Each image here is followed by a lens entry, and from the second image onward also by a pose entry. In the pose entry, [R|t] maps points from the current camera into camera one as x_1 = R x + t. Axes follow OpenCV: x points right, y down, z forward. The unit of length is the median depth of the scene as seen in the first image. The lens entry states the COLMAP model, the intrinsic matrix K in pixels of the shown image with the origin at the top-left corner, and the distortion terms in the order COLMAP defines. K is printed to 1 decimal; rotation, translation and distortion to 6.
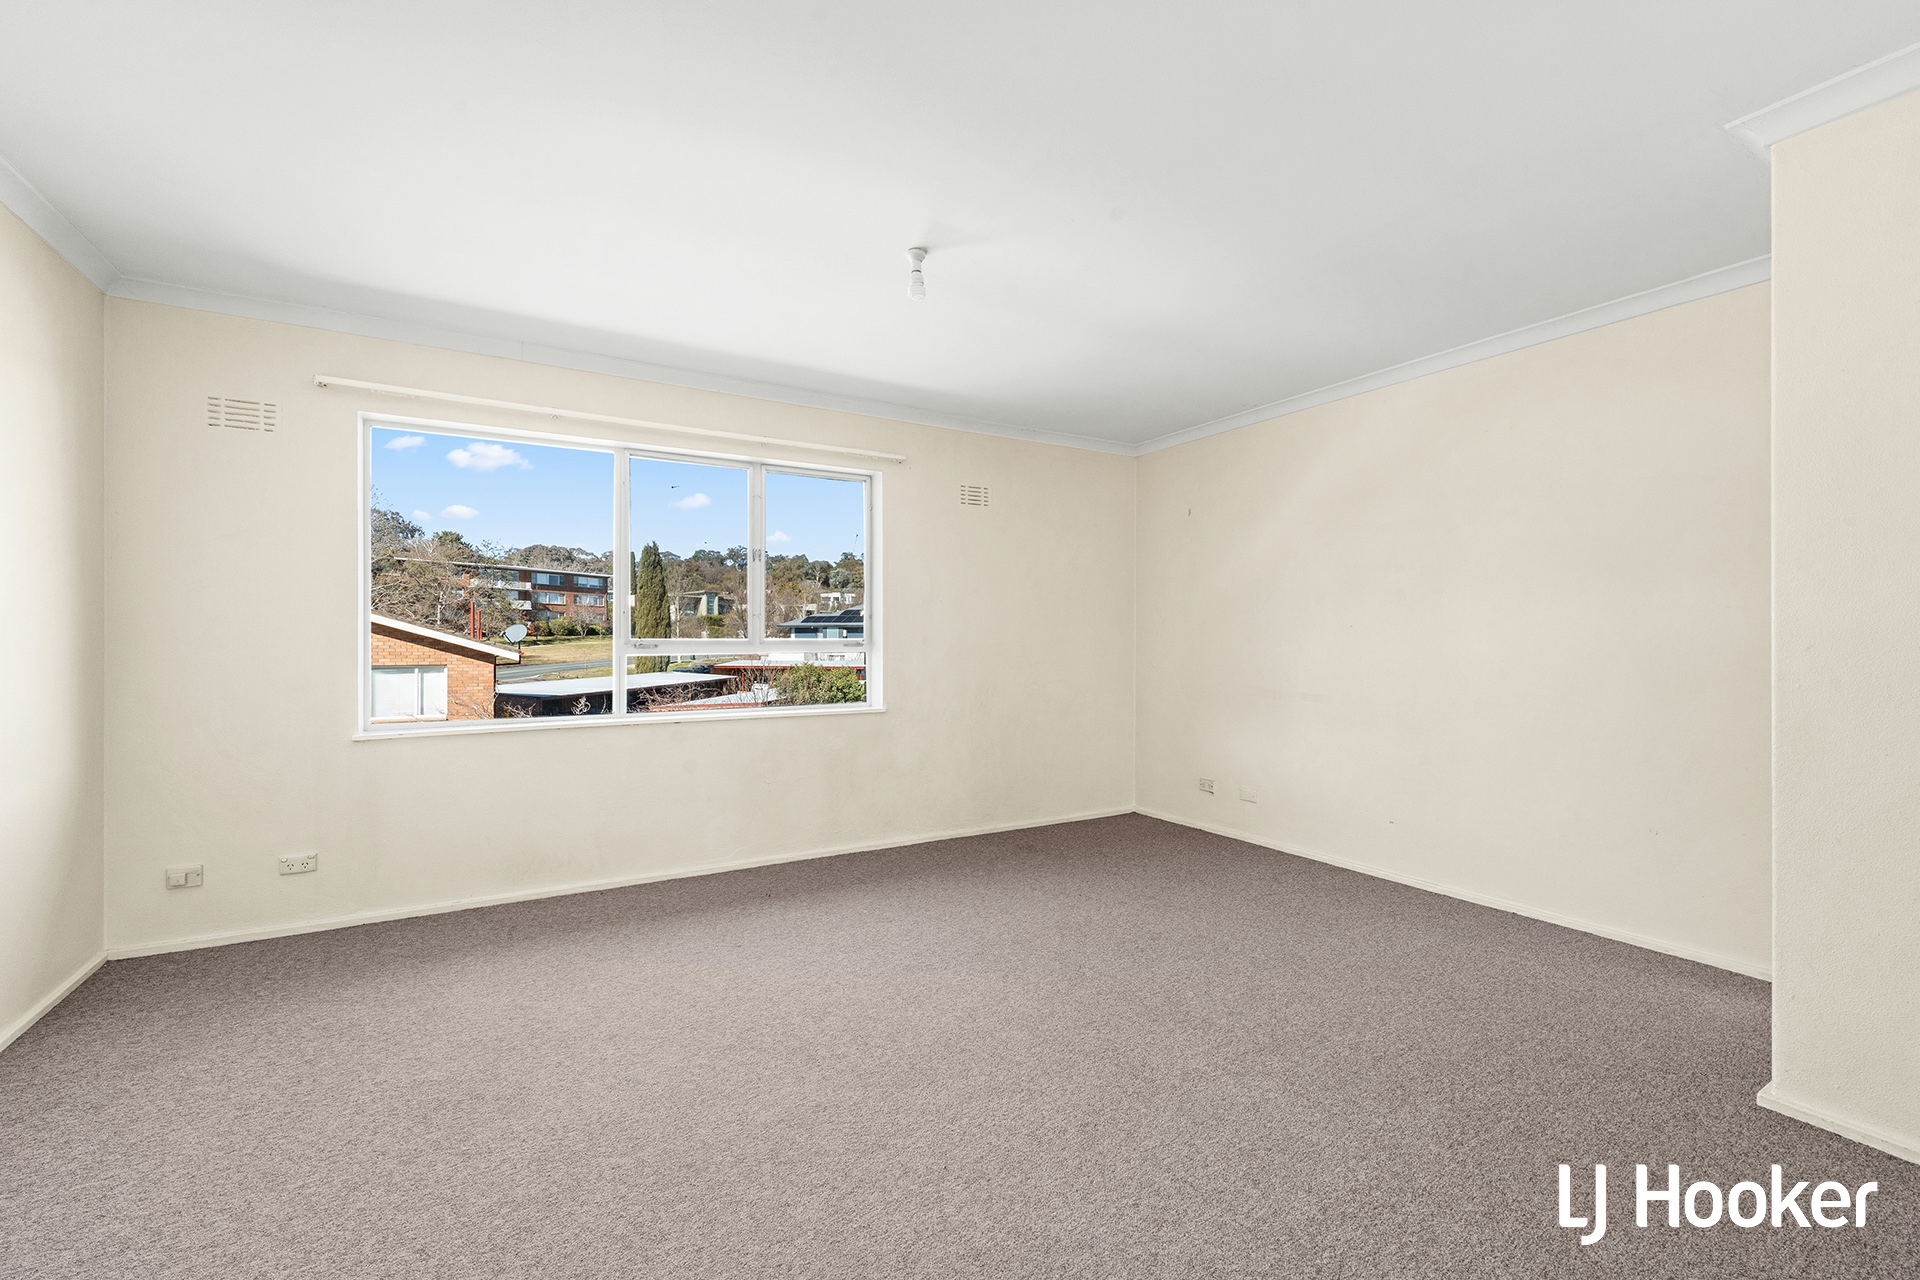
lens RADIAL K [[789.7, 0, 958.8], [0, 789.7, 638.8], [0, 0, 1]] dist [-0.000158, -0.000031]
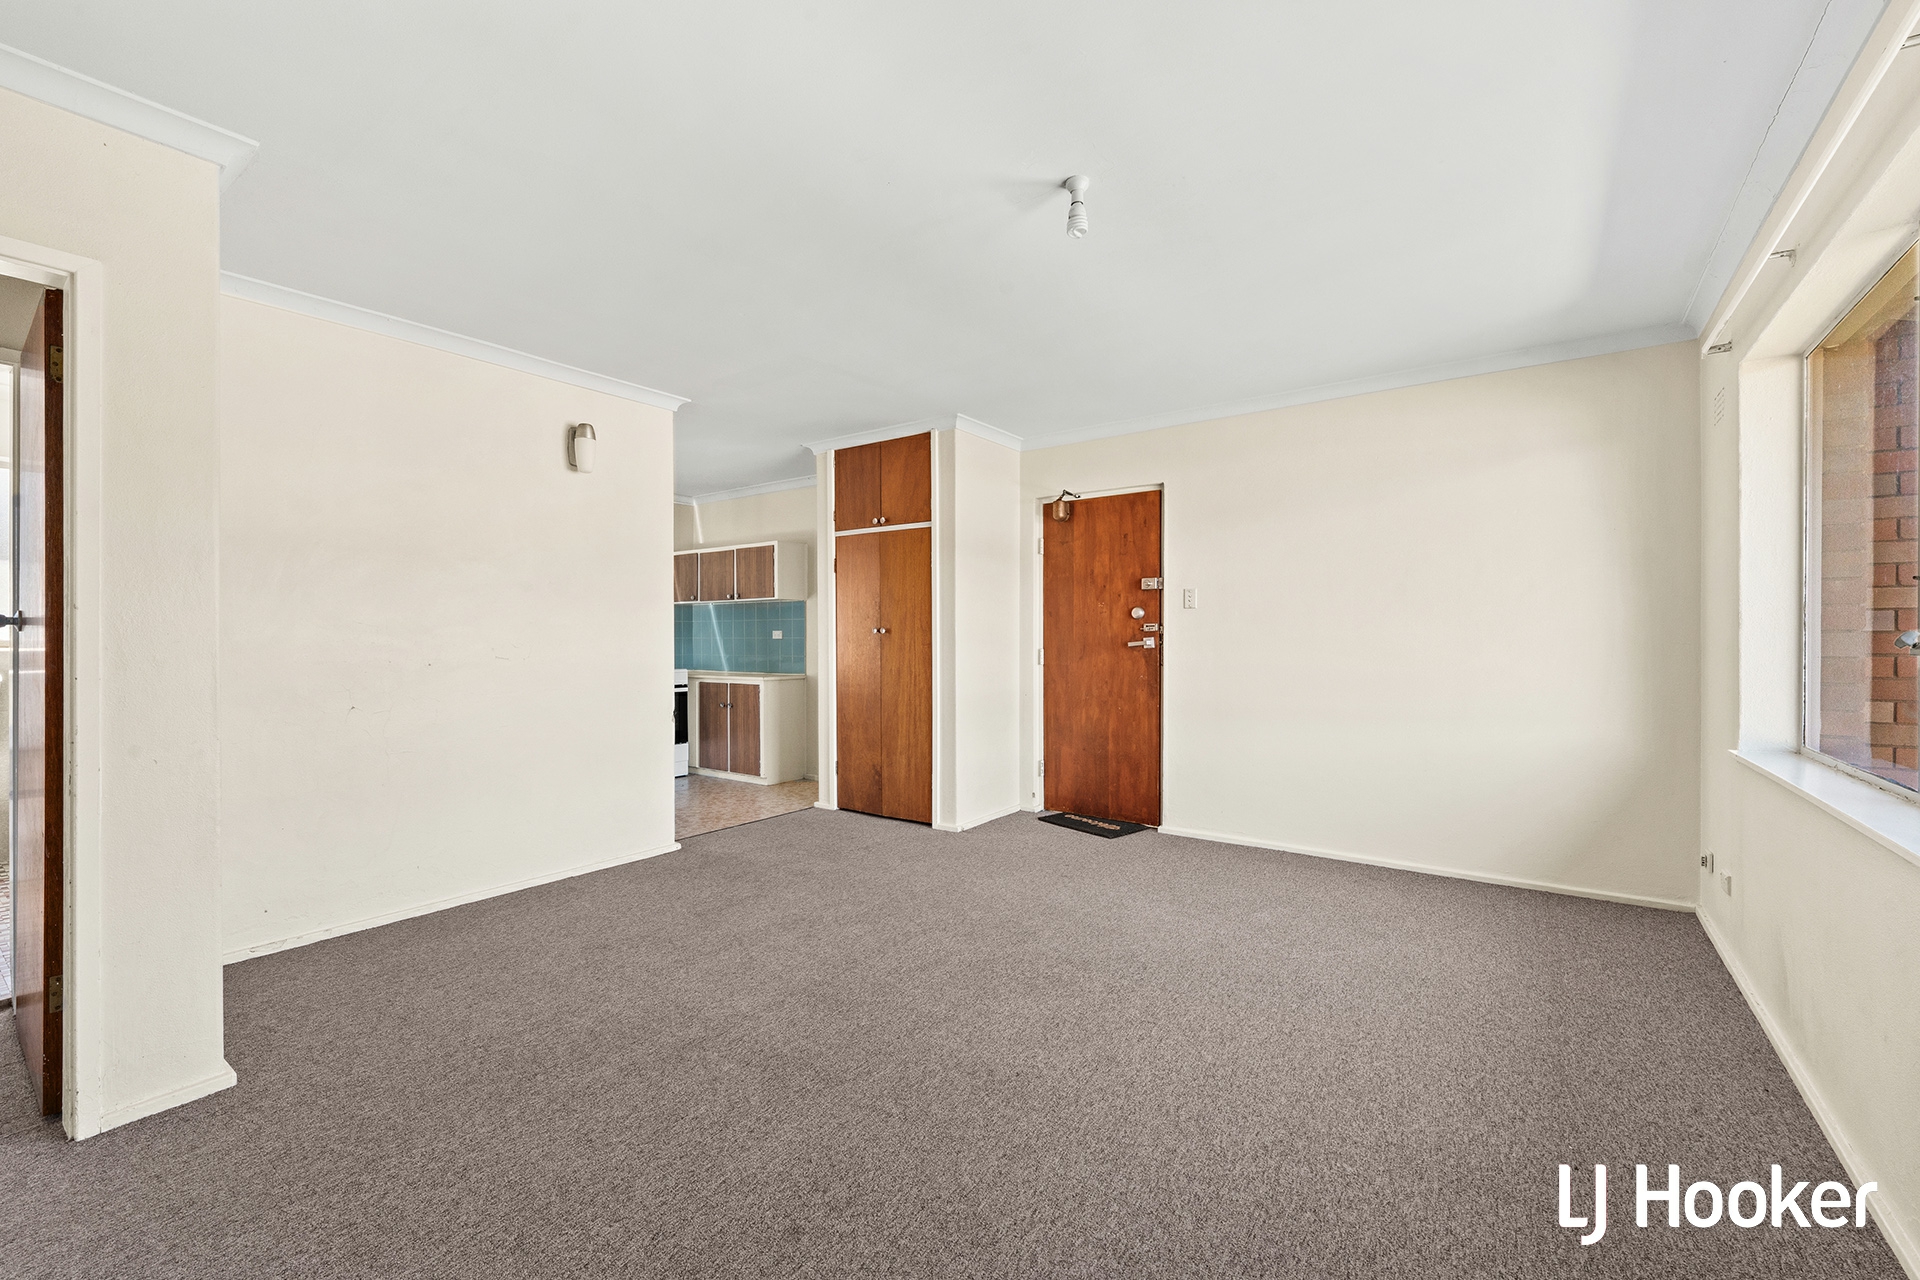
lens RADIAL K [[789.7, 0, 959.6], [0, 789.7, 638.4], [0, 0, 1]] dist [-0.000158, -0.000031]
pose [[-0.919070, 0.002979, -0.394084, 0.113448], [0.003258, 0.999995, -0.000039, -0.000313], [0.394082, -0.001320, -0.919074, 0.492974]]
